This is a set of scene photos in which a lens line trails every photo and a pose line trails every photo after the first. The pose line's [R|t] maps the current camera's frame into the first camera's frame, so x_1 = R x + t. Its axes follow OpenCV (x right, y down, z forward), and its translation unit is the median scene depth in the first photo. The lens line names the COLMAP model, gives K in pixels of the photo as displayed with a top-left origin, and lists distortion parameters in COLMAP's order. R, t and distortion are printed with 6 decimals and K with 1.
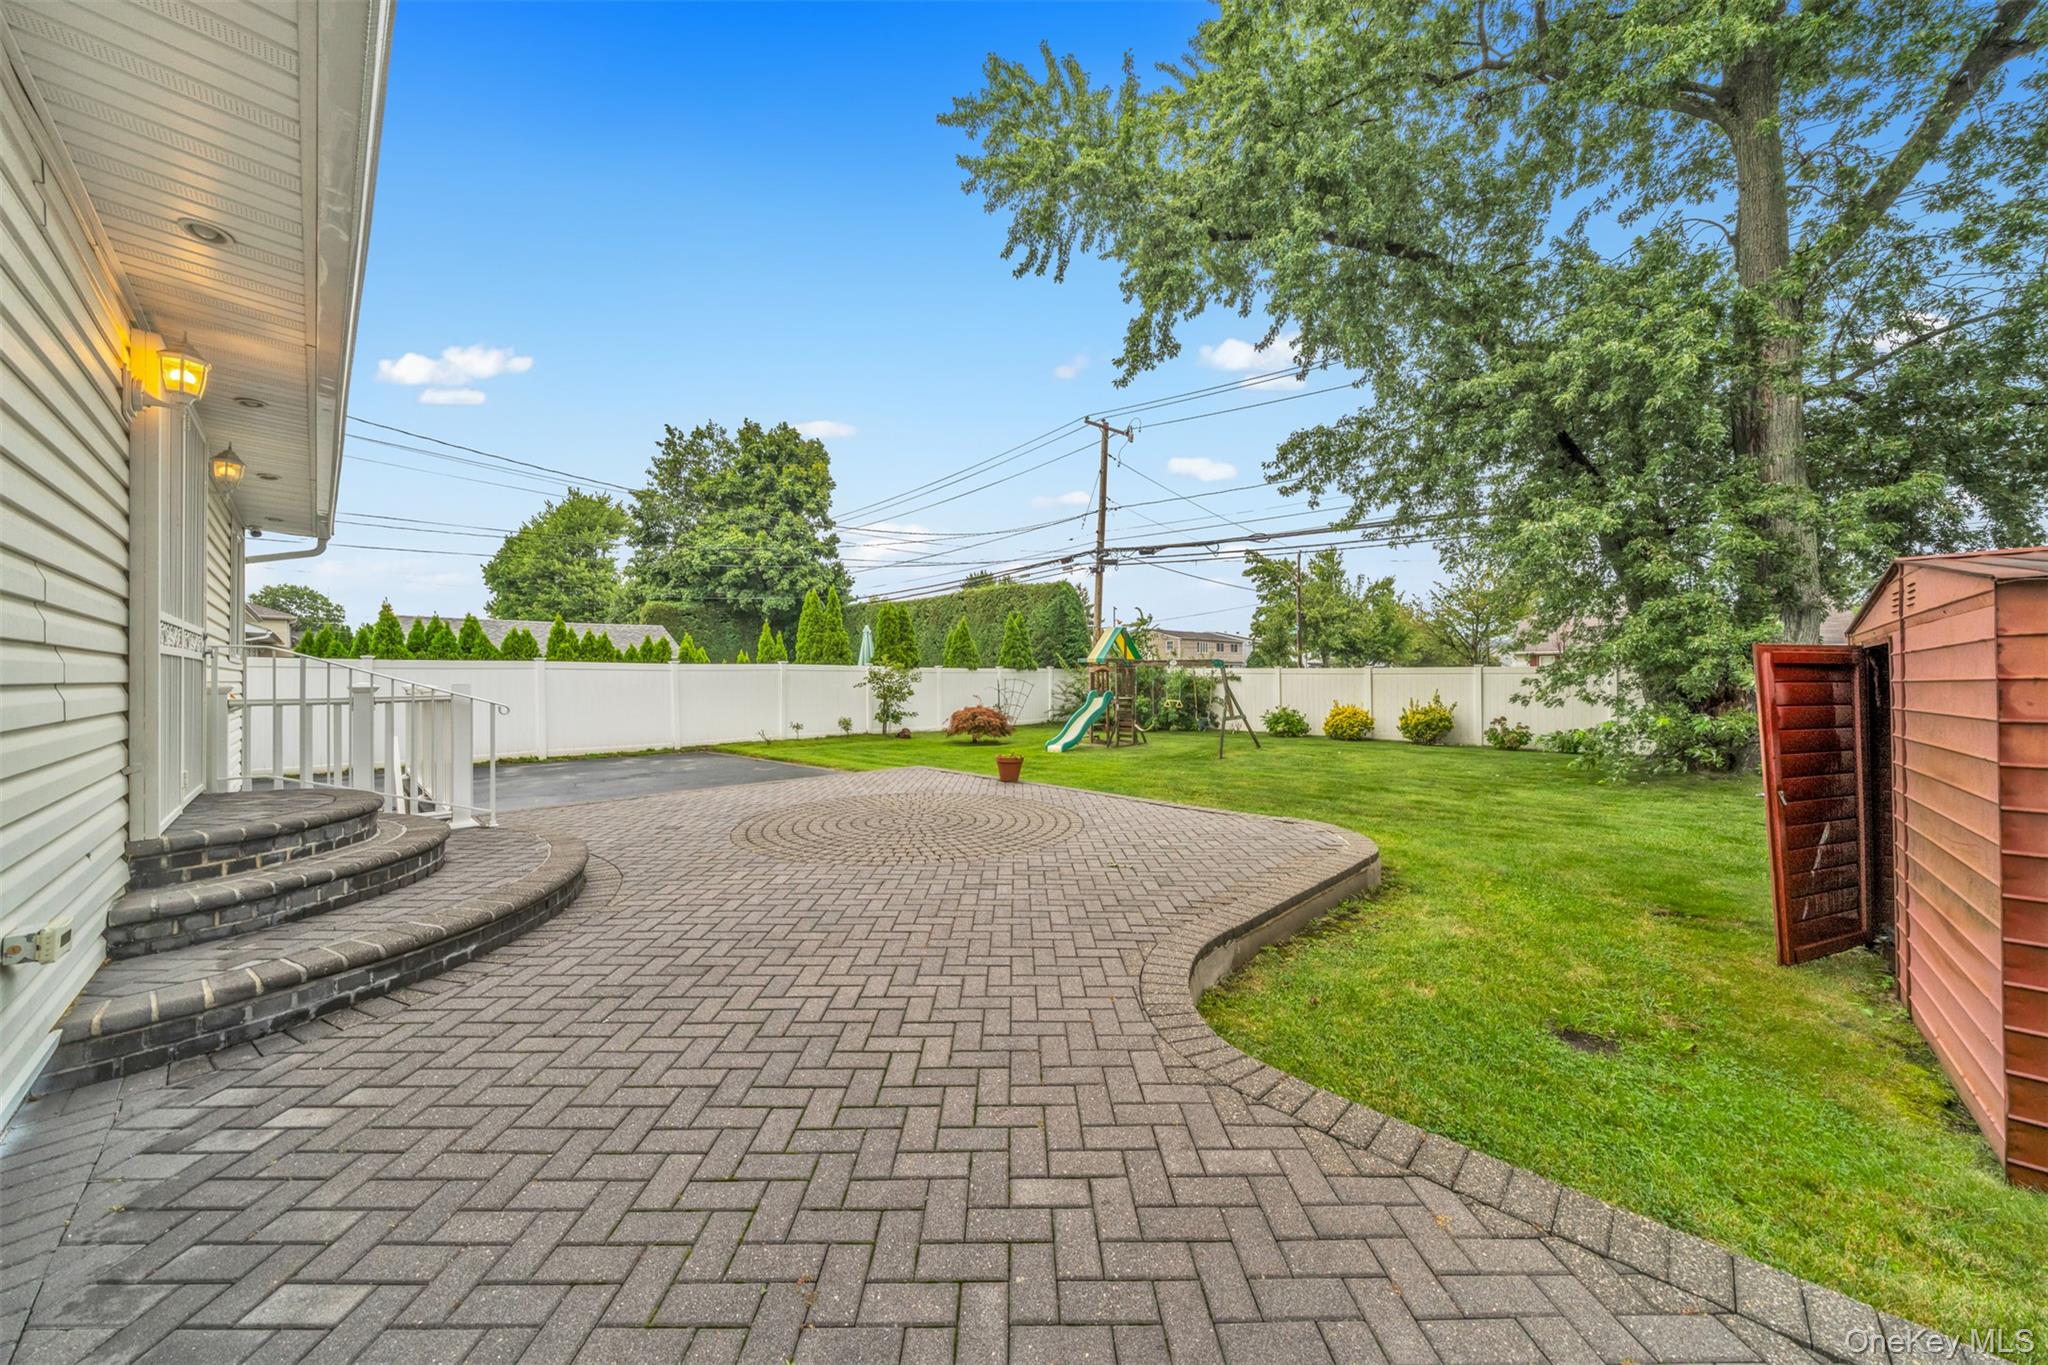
lens RADIAL K [[722.5, 0, 1024.0], [0, 722.5, 682.5], [0, 0, 1]] dist [-0.002135, -0.000208]
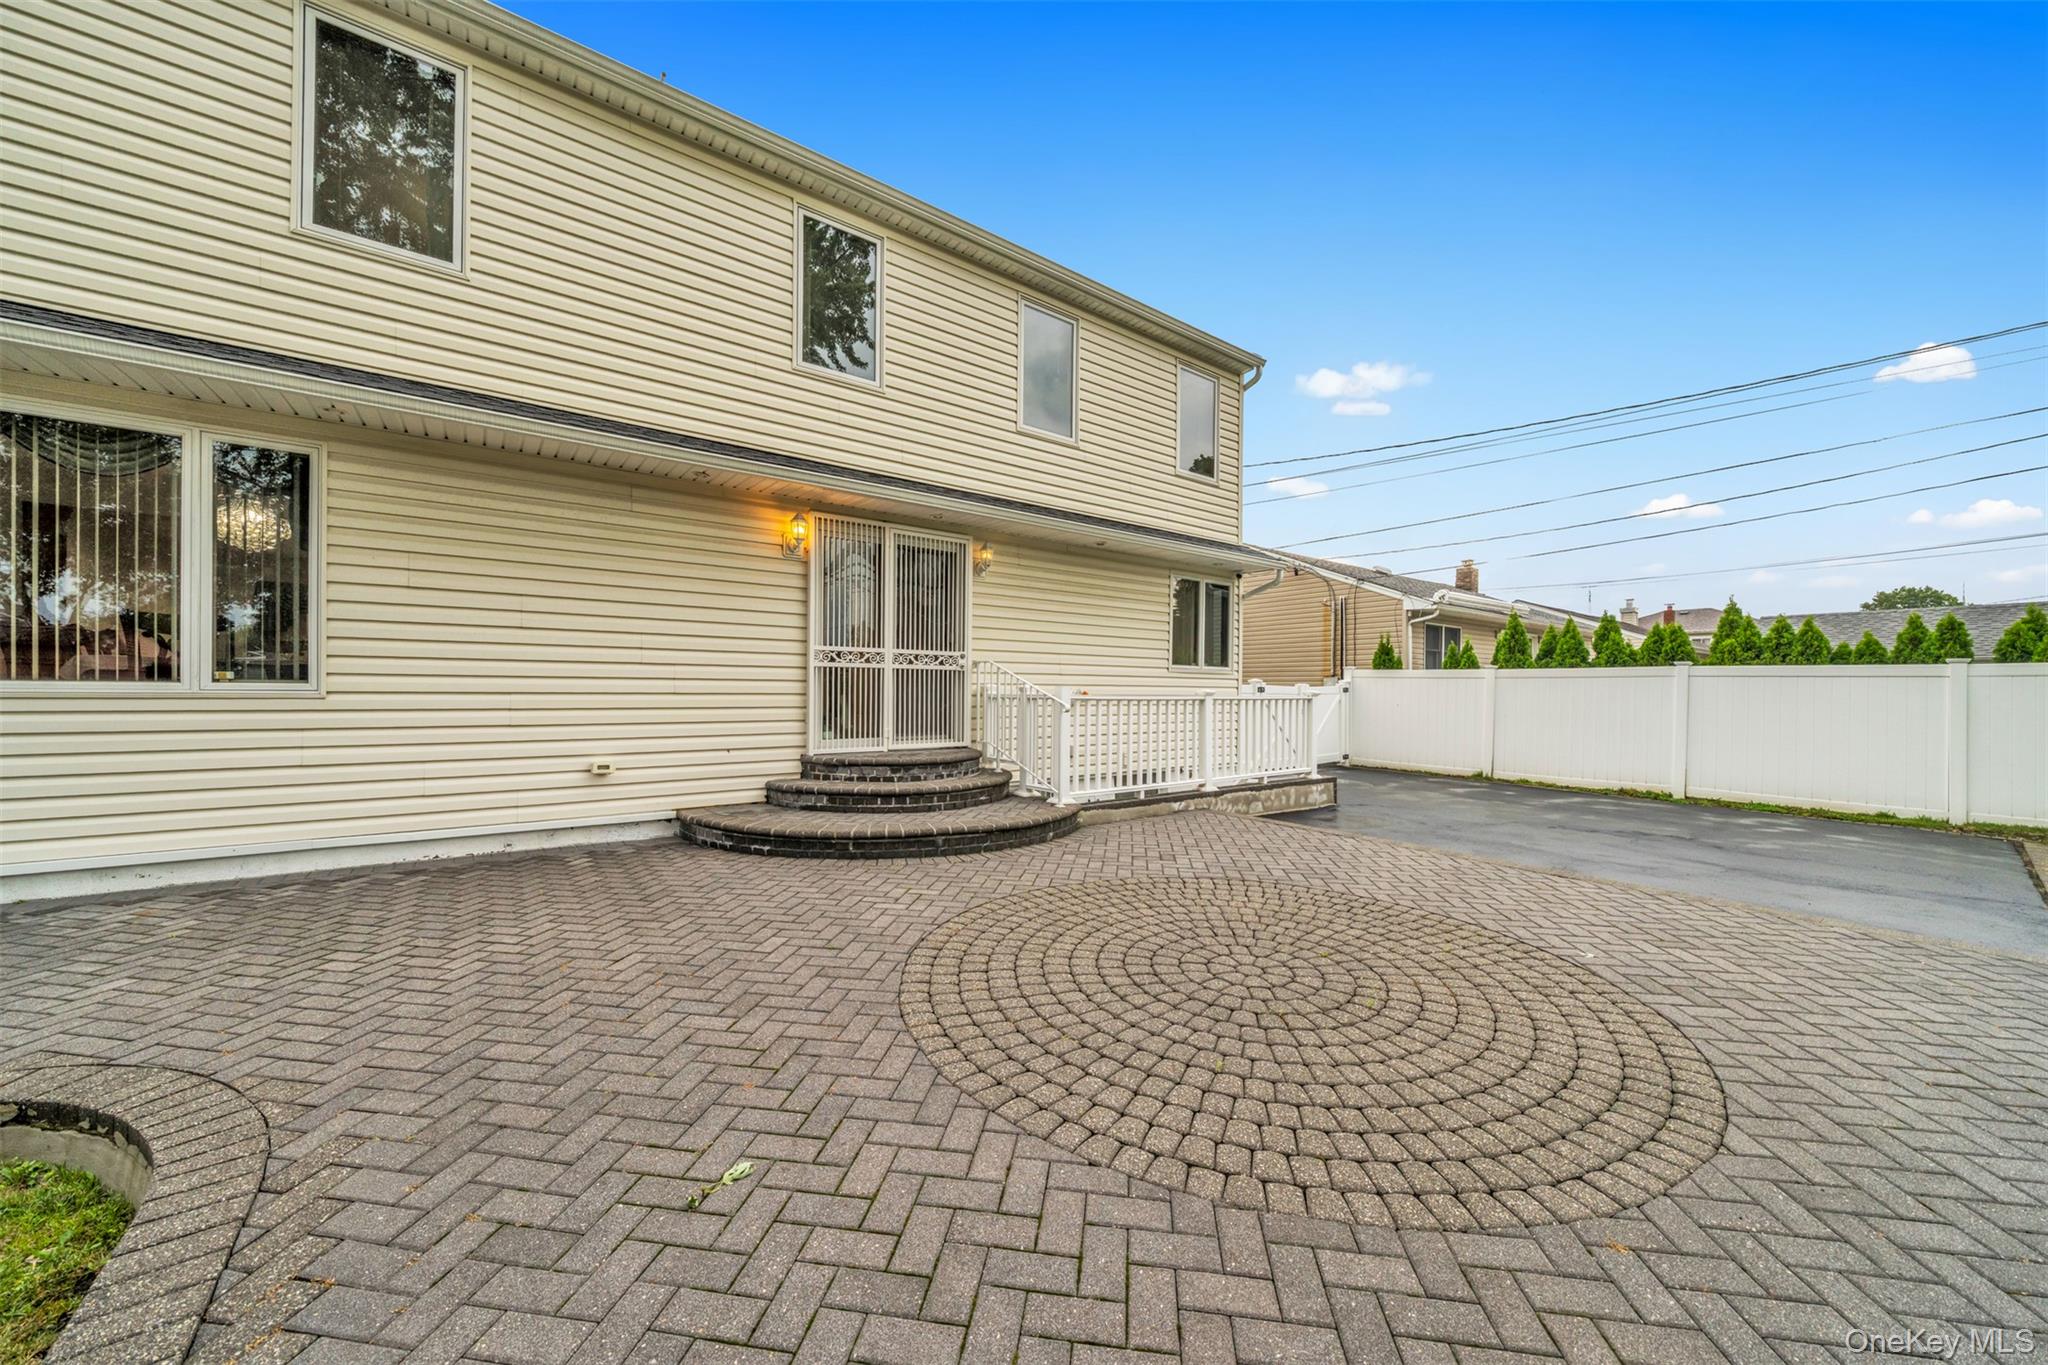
lens RADIAL K [[722.5, 0, 1024.0], [0, 722.5, 682.5], [0, 0, 1]] dist [-0.002135, -0.000208]
pose [[-0.174944, -0.006214, -0.984559, 0.661476], [-0.015668, 0.999871, -0.003526, 0.001825], [0.984454, 0.014809, -0.175019, 1.734616]]
